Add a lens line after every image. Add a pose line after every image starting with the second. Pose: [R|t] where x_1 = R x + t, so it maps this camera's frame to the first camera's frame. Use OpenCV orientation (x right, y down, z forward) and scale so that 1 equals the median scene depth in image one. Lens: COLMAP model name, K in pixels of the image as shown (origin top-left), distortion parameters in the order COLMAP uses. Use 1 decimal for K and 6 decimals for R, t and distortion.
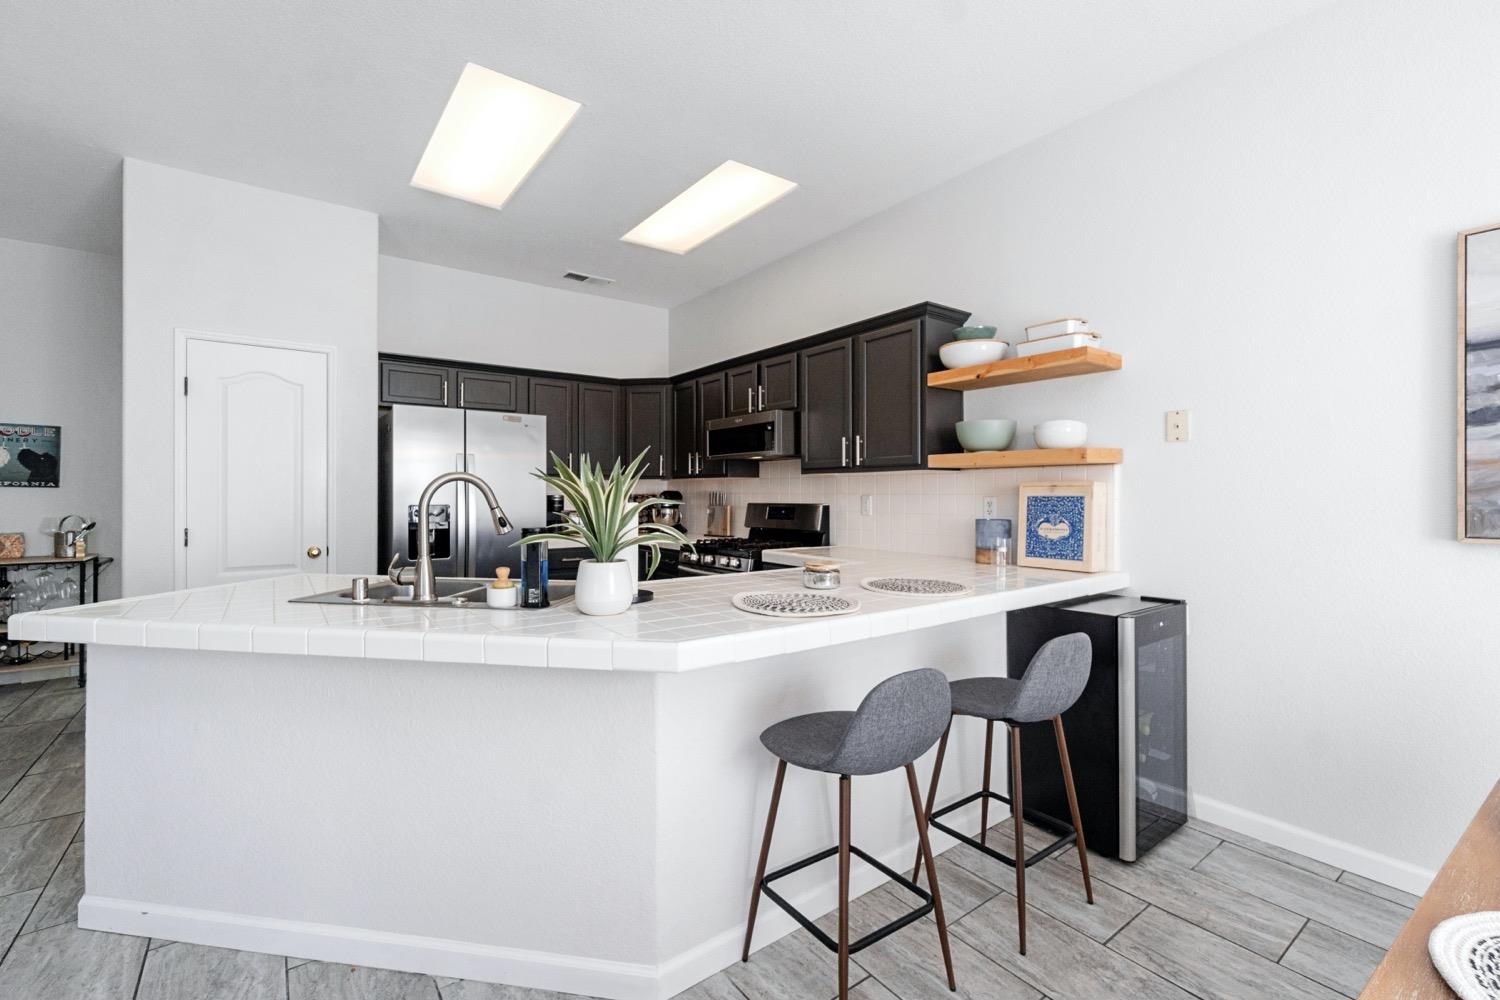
lens RADIAL K [[665.3, 0, 751.5], [0, 665.3, 497.3], [0, 0, 1]] dist [-0.000125, 0.000094]
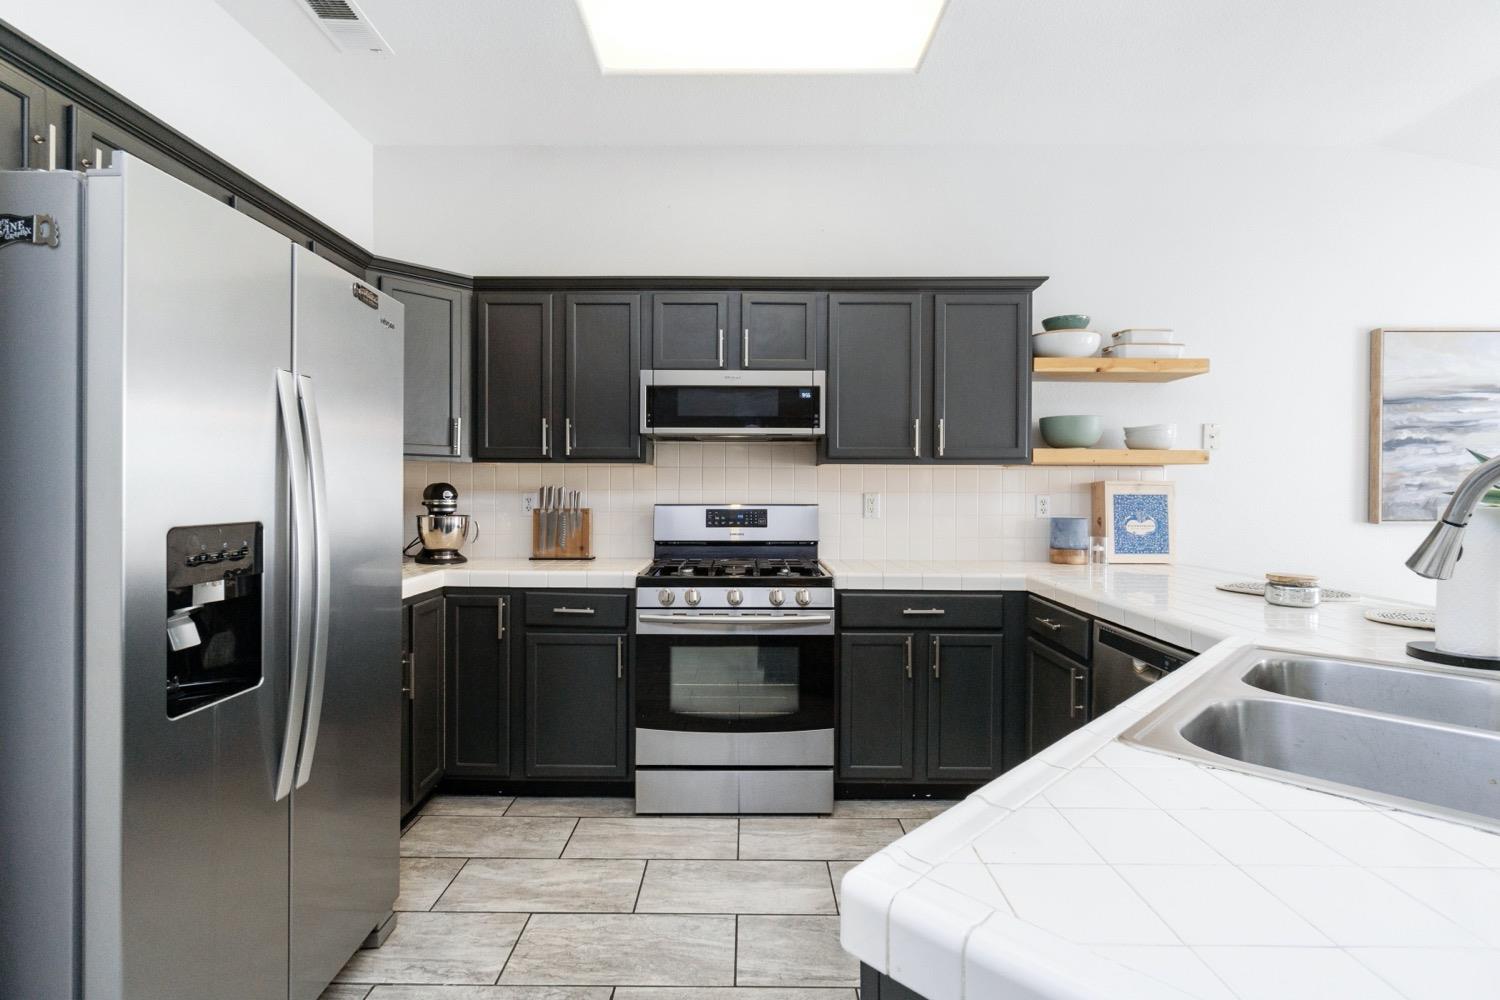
lens RADIAL K [[597.6, 0, 754.4], [0, 597.6, 496.7], [0, 0, 1]] dist [0.002270, -0.000066]
pose [[0.604276, -0.004474, 0.796763, -0.650418], [-0.000566, 0.999982, 0.006044, -0.003604], [-0.796775, -0.004103, 0.604262, 0.882084]]
